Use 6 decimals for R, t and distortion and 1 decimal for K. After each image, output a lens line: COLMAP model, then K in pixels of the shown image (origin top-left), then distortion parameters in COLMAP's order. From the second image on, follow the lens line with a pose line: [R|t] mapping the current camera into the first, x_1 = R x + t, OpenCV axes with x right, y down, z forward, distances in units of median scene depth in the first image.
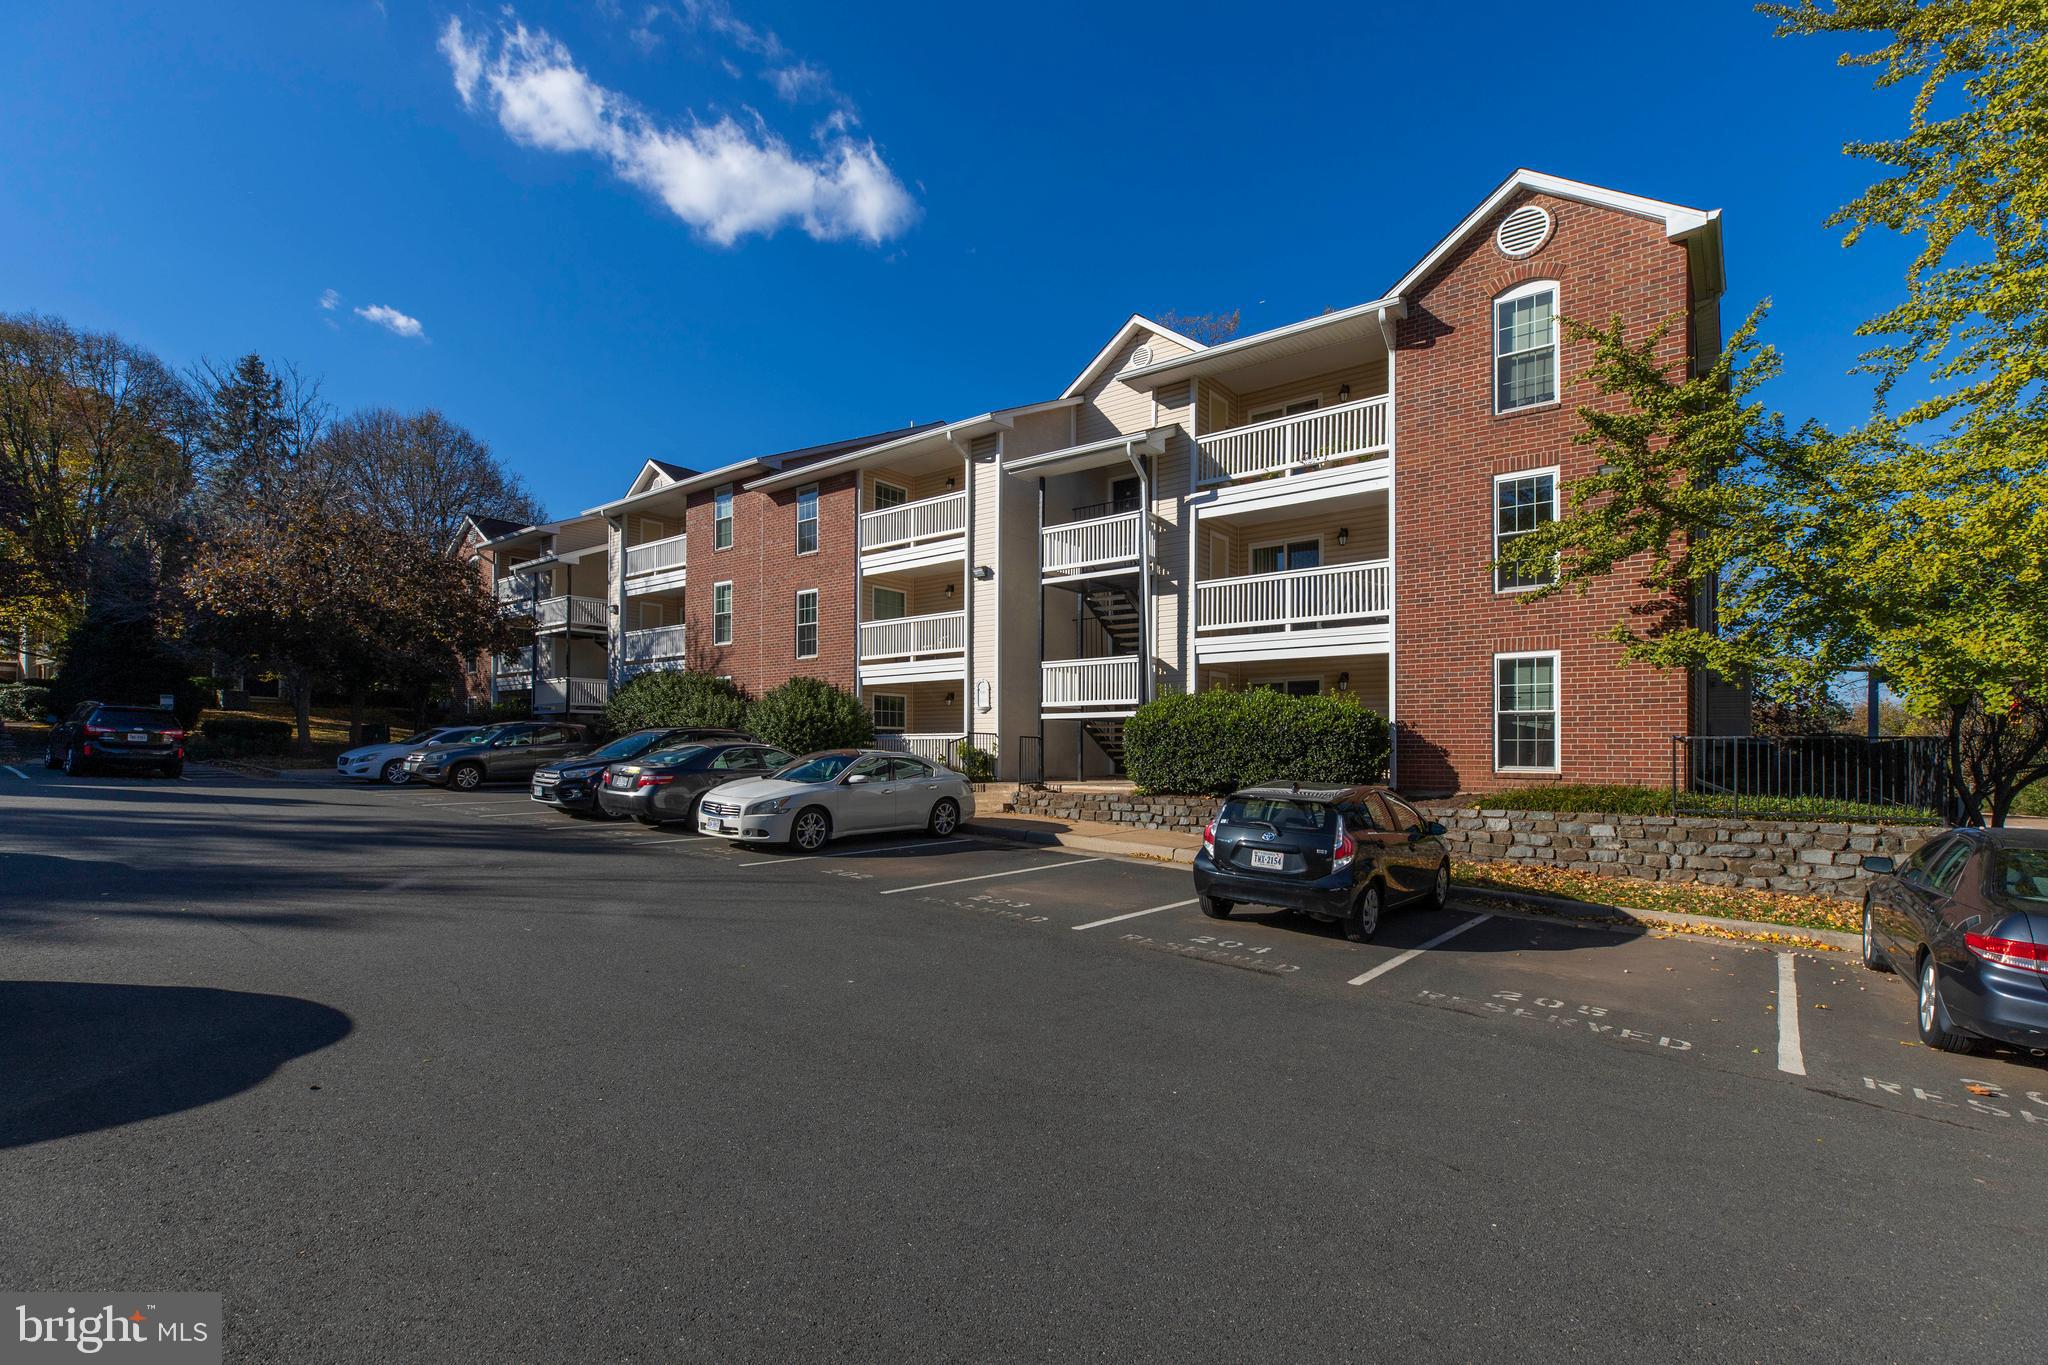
lens RADIAL K [[945.5, 0, 1027.4], [0, 945.5, 739.5], [0, 0, 1]] dist [0.001048, 0.006416]
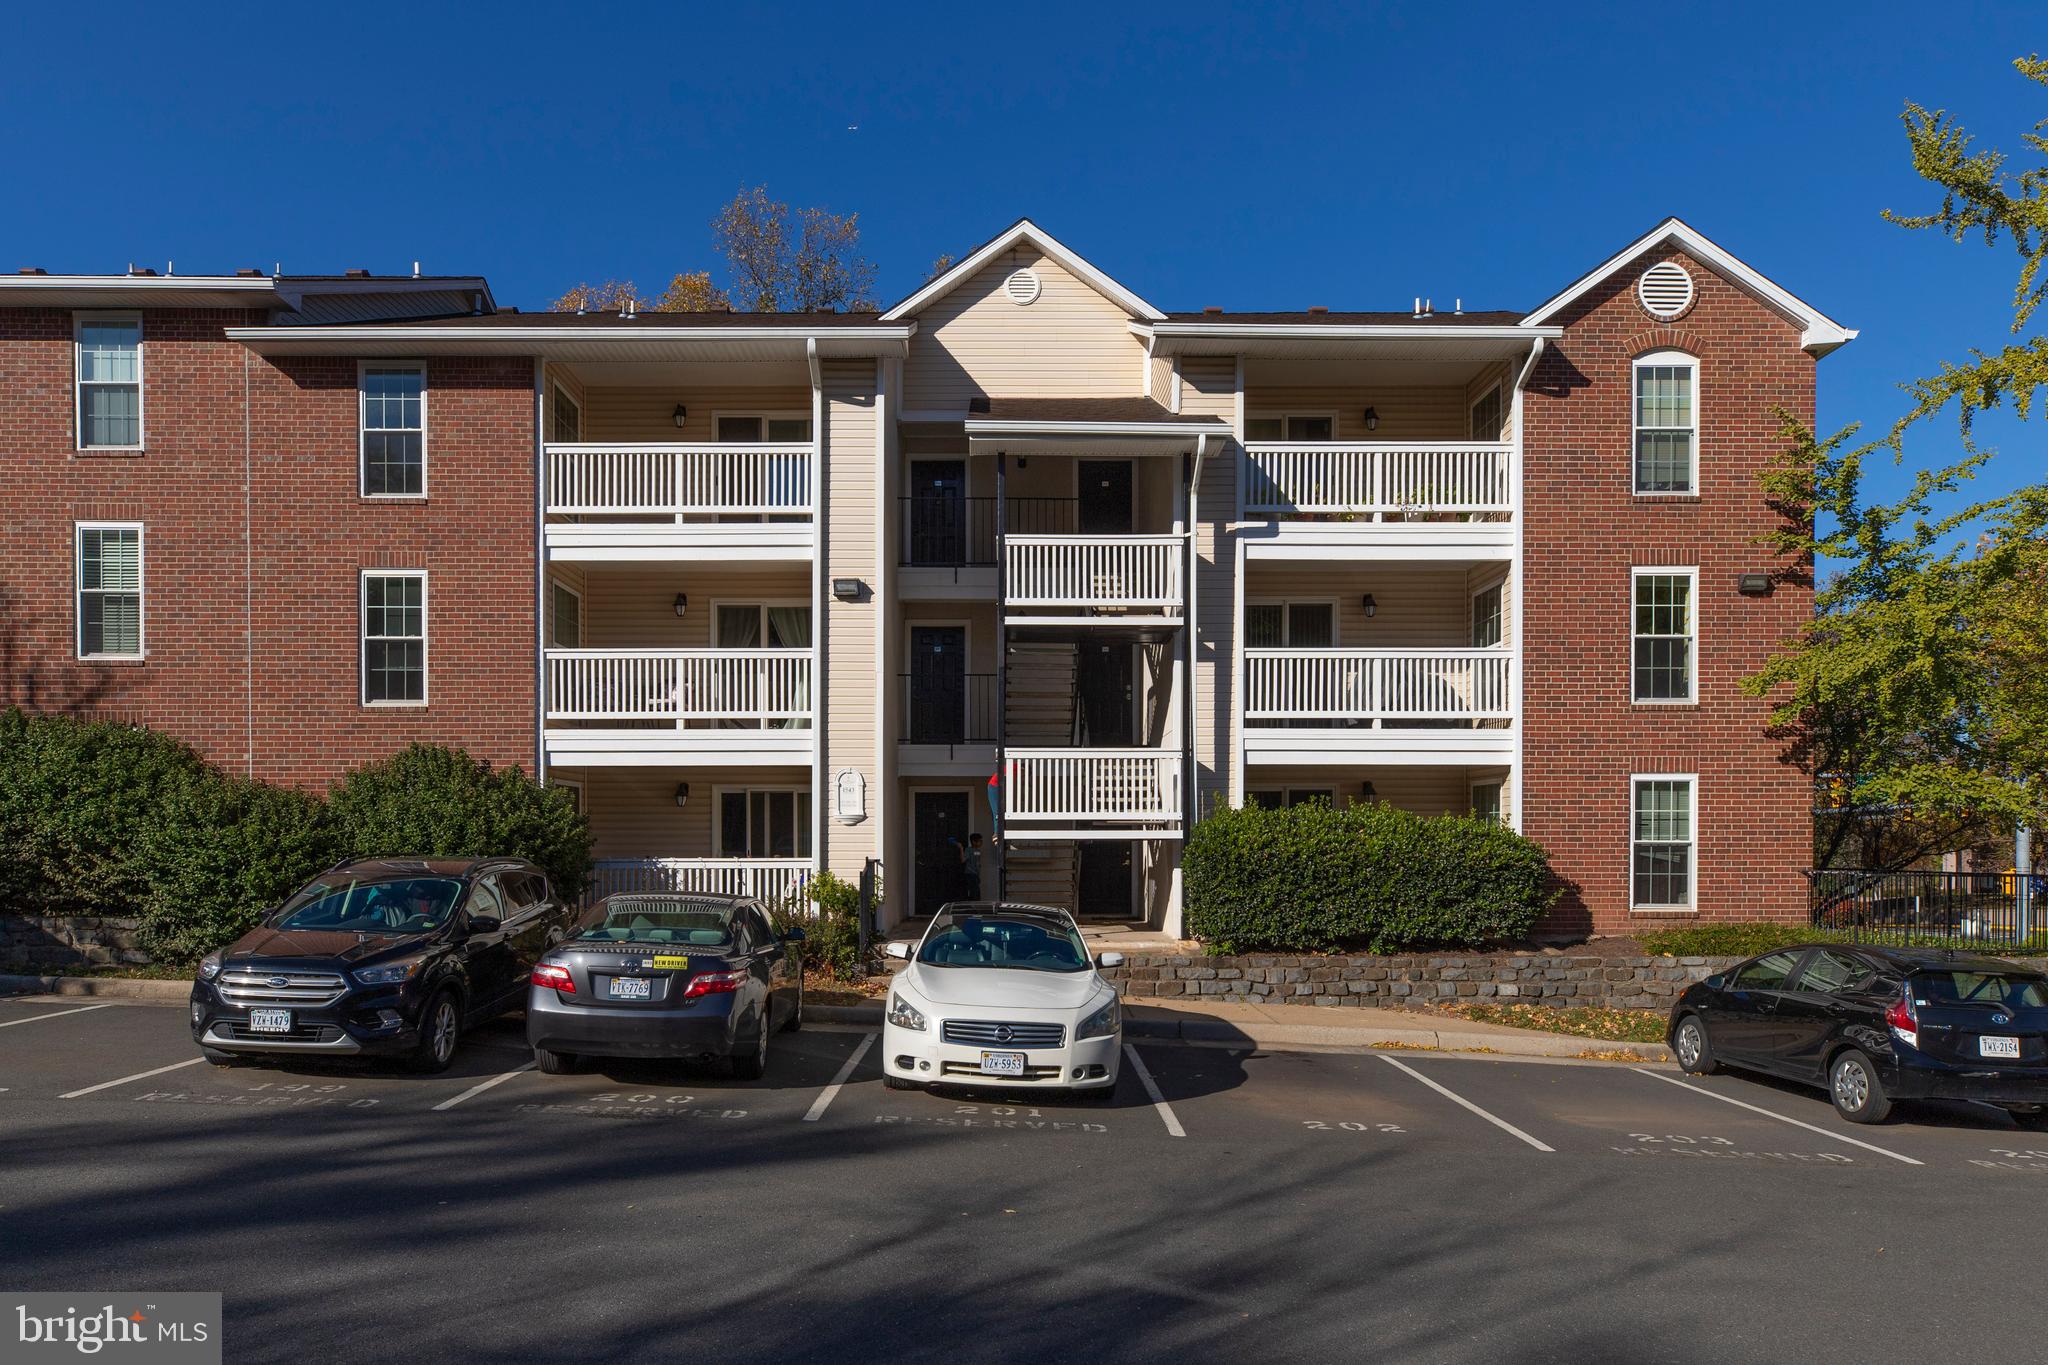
lens RADIAL K [[1383.6, 0, 1023.2], [0, 1383.6, 853.5], [0, 0, 1]] dist [0.011232, 0.002488]
pose [[0.782548, -0.006561, 0.622556, -0.589881], [-0.005291, 0.999838, 0.017187, -0.029884], [-0.622568, -0.016744, 0.782386, 0.288031]]
